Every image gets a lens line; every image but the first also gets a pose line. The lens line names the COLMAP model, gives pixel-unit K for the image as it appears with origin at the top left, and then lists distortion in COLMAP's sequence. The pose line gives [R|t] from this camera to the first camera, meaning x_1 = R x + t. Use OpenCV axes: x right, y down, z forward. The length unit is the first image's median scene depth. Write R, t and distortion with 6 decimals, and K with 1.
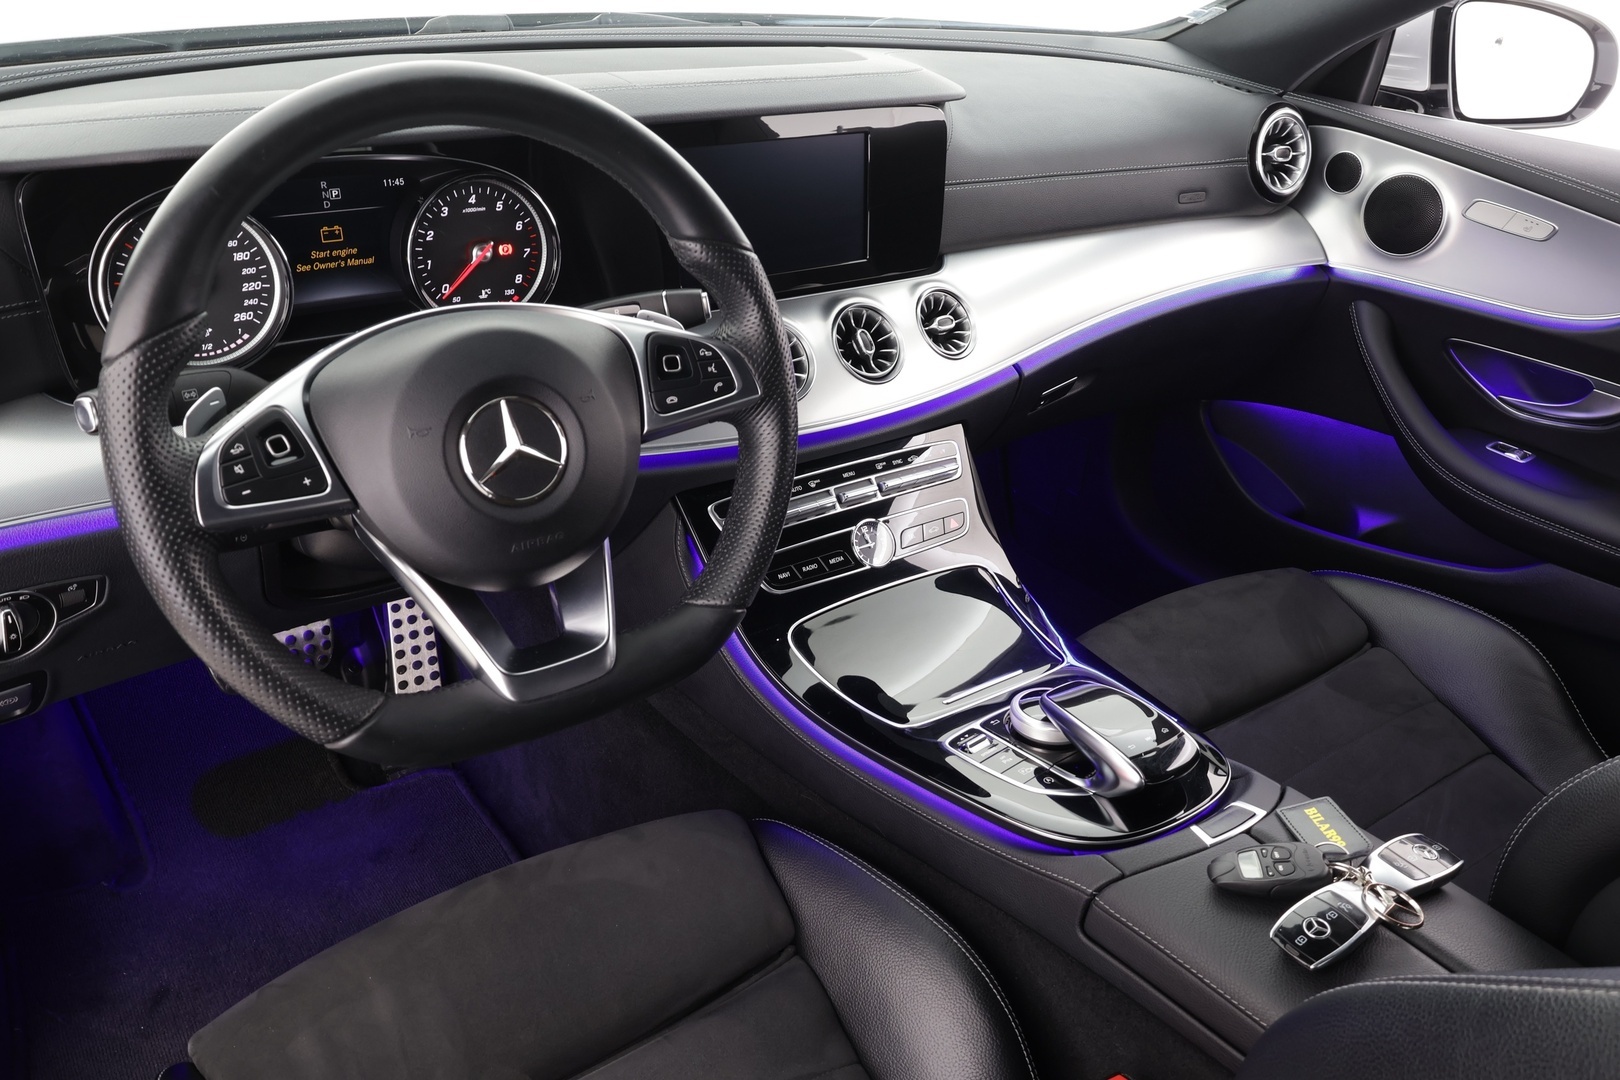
lens RADIAL K [[1281.9, 0, 817.7], [0, 1281.9, 536.3], [0, 0, 1]] dist [0.006143, -0.006697]
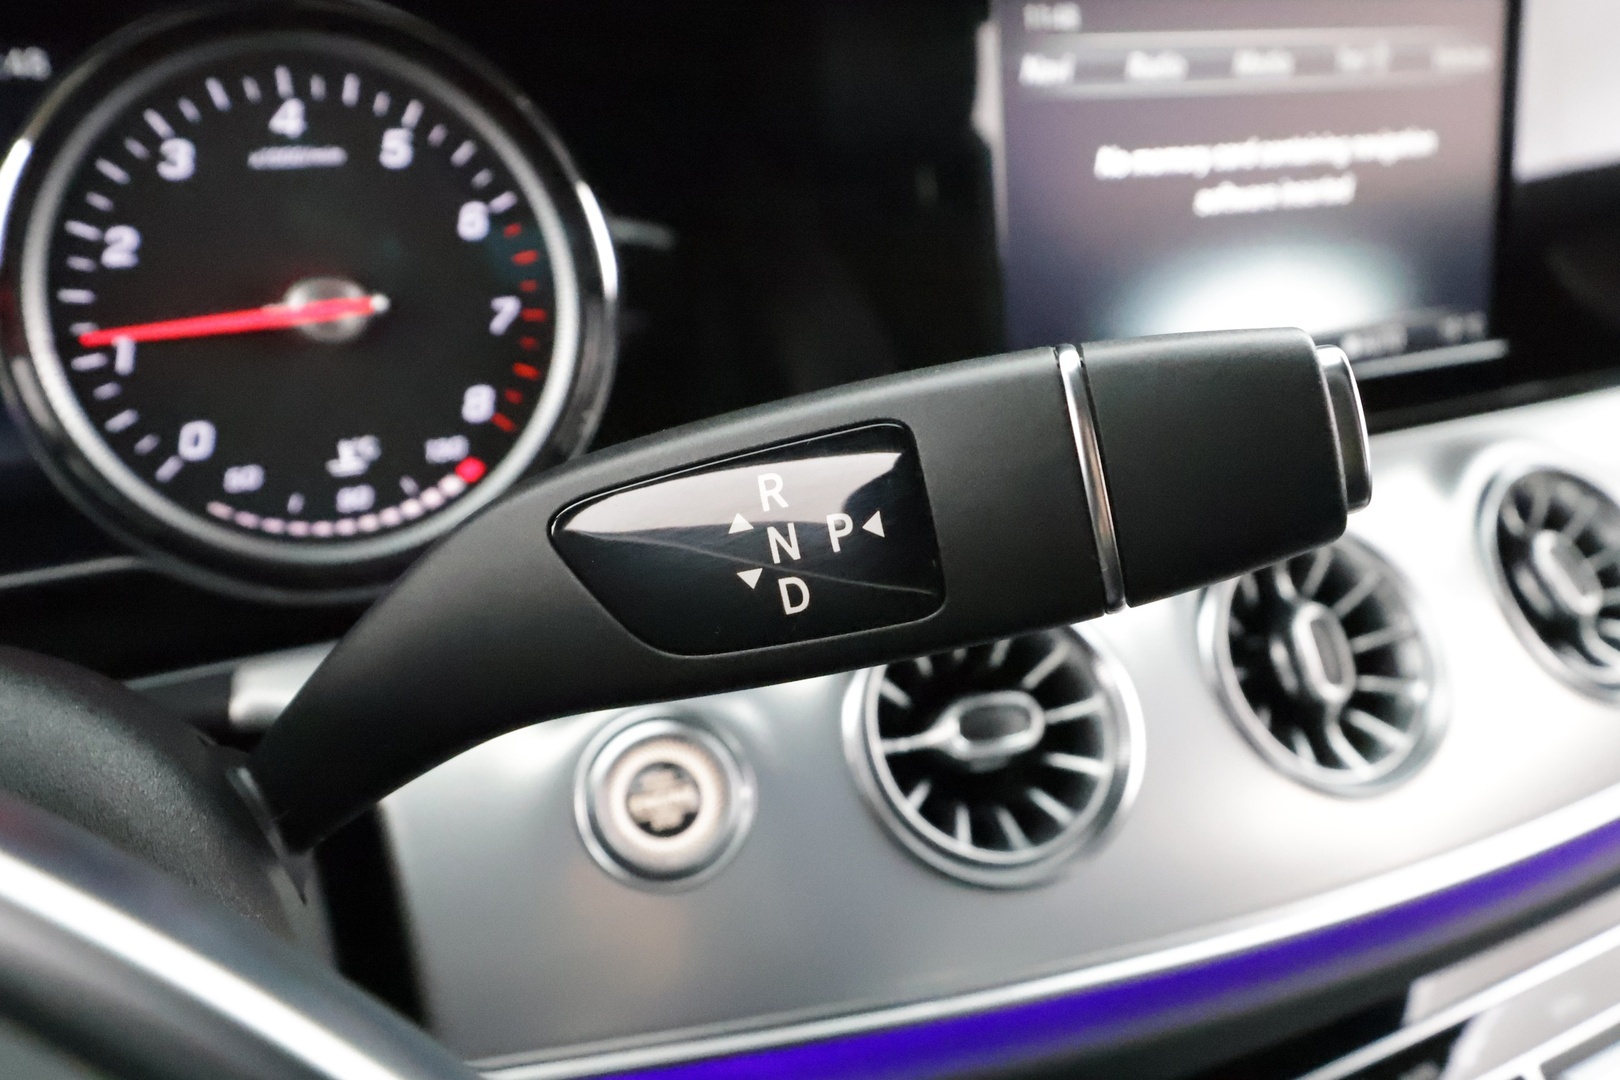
lens RADIAL K [[1281.9, 0, 800.2], [0, 1281.9, 540.0], [0, 0, 1]] dist [0.006143, -0.006697]
pose [[0.982287, -0.030634, -0.184863, -0.108563], [0.001464, 0.987771, -0.155905, -0.125029], [0.187378, 0.152872, 0.970319, 0.738605]]
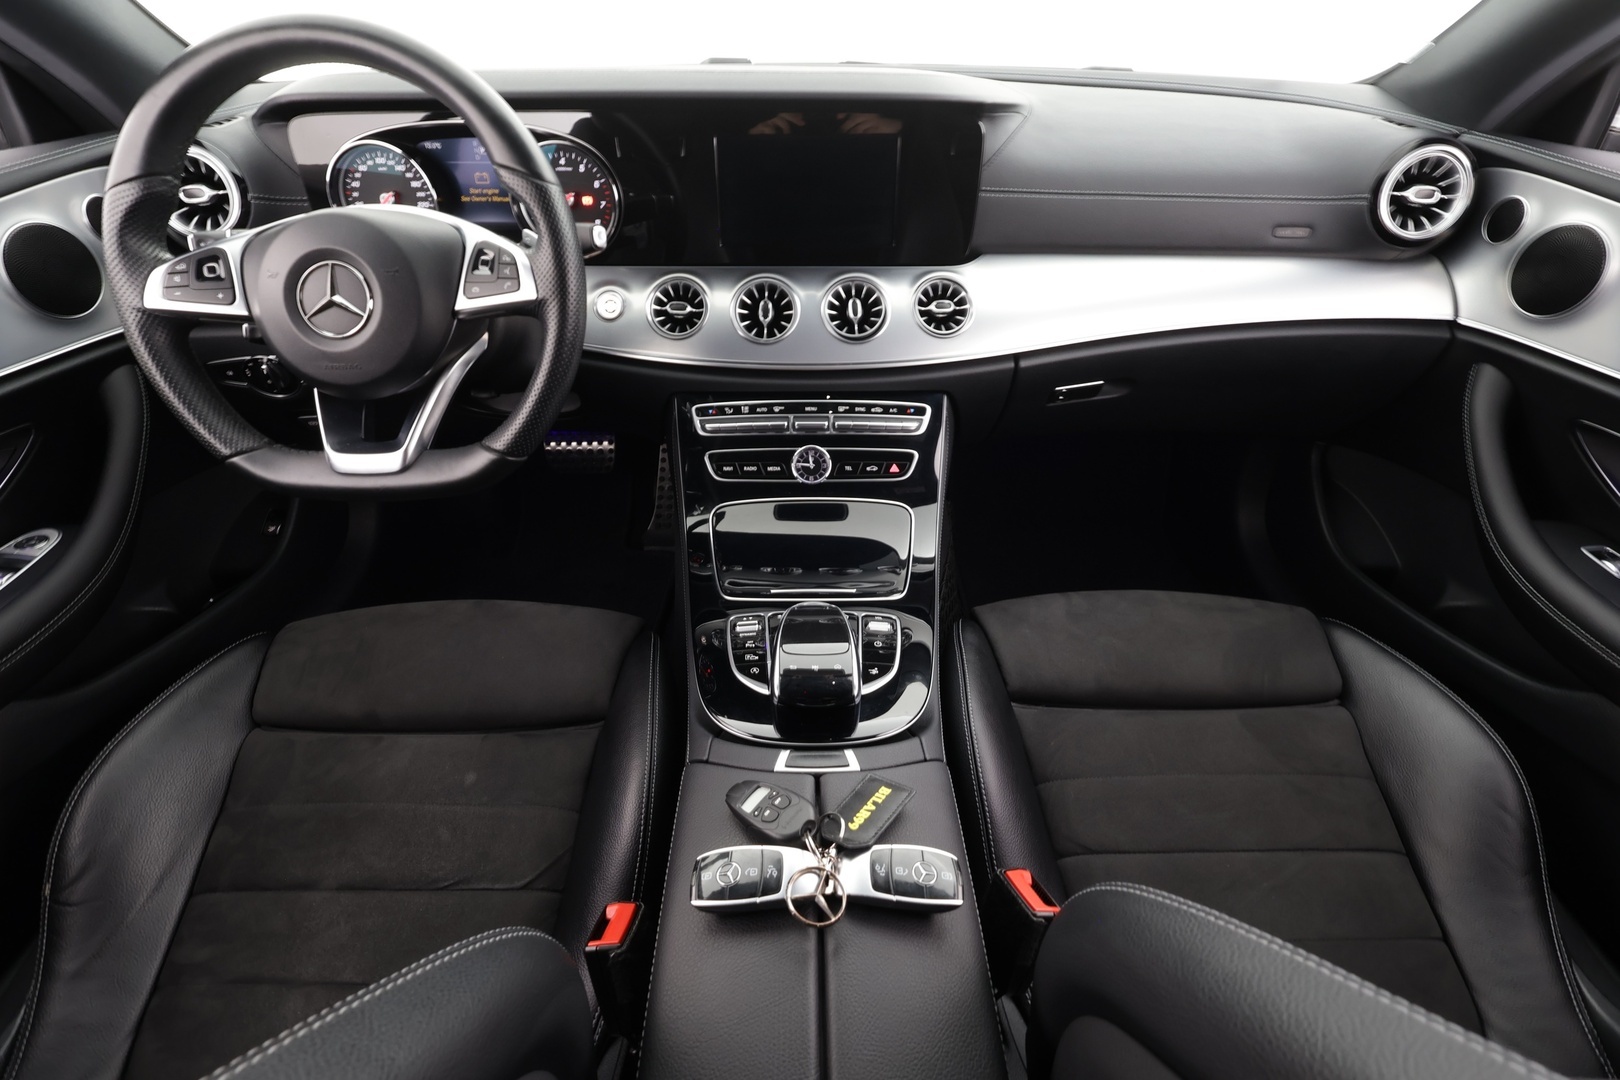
lens RADIAL K [[753.2, 0, 819.5], [0, 753.2, 544.5], [0, 0, 1]] dist [-0.005983, 0.003372]
pose [[0.808466, 0.288167, -0.513169, 0.521969], [-0.235491, 0.957479, 0.166665, -0.051950], [0.539376, -0.013896, 0.841950, 0.409116]]
